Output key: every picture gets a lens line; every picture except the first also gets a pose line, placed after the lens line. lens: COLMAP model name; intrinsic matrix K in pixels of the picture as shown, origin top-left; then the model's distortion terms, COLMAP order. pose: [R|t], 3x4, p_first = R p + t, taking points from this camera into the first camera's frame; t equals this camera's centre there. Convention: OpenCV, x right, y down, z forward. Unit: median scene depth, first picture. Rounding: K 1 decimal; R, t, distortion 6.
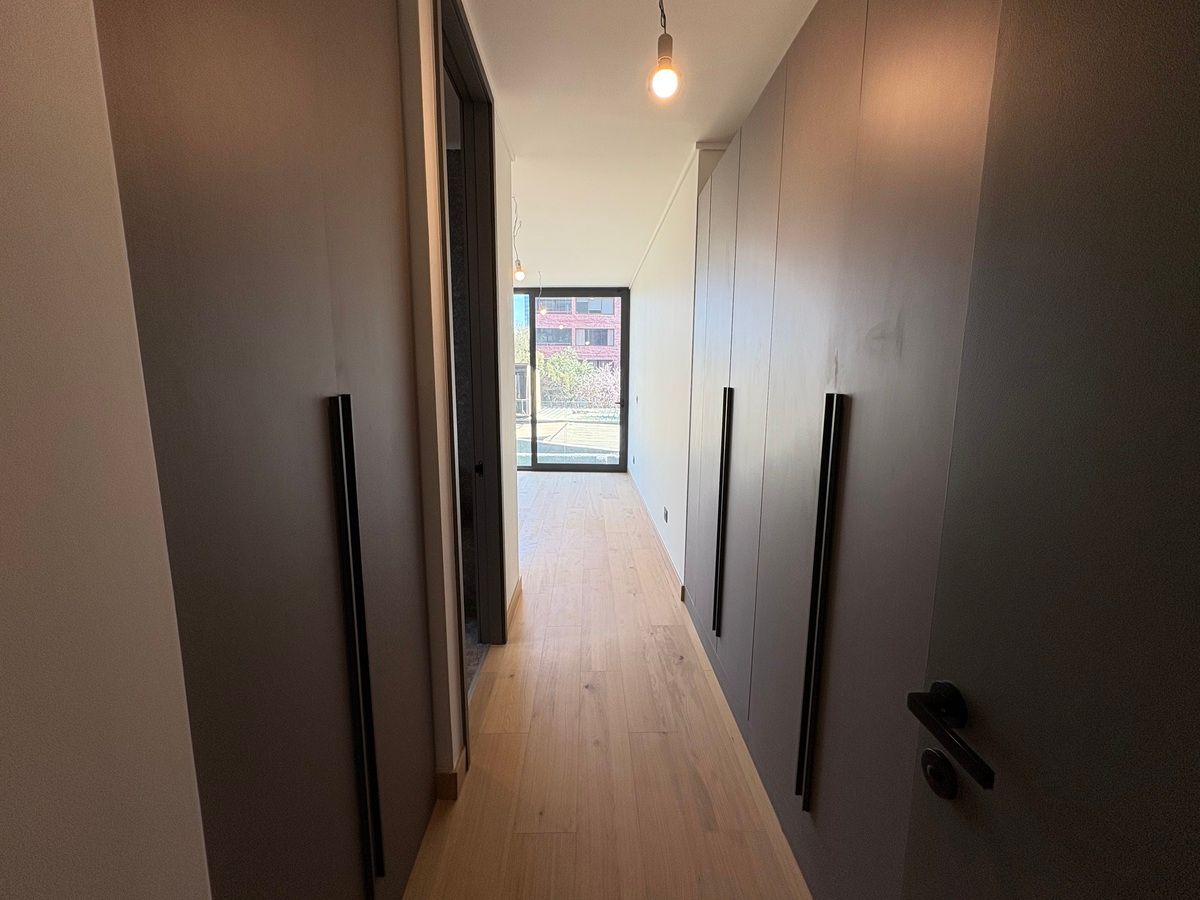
lens RADIAL K [[478.6, 0, 602.0], [0, 478.6, 447.1], [0, 0, 1]] dist [0.000519, -0.000164]
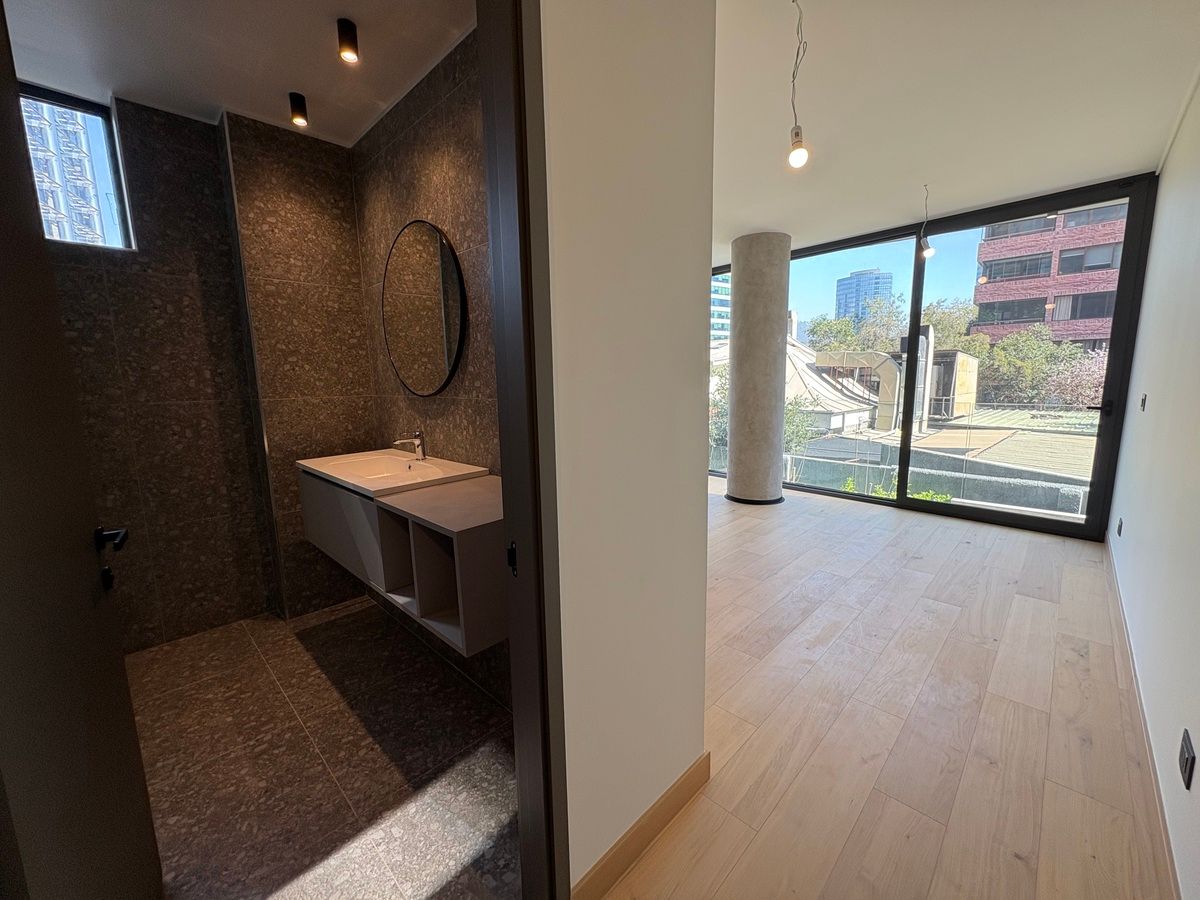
lens RADIAL K [[478.6, 0, 599.7], [0, 478.6, 450.1], [0, 0, 1]] dist [0.000519, -0.000164]
pose [[0.691761, 0.090559, -0.716426, 0.038336], [-0.080407, 0.995596, 0.048209, -0.029169], [0.717636, 0.024256, 0.695996, 0.260491]]
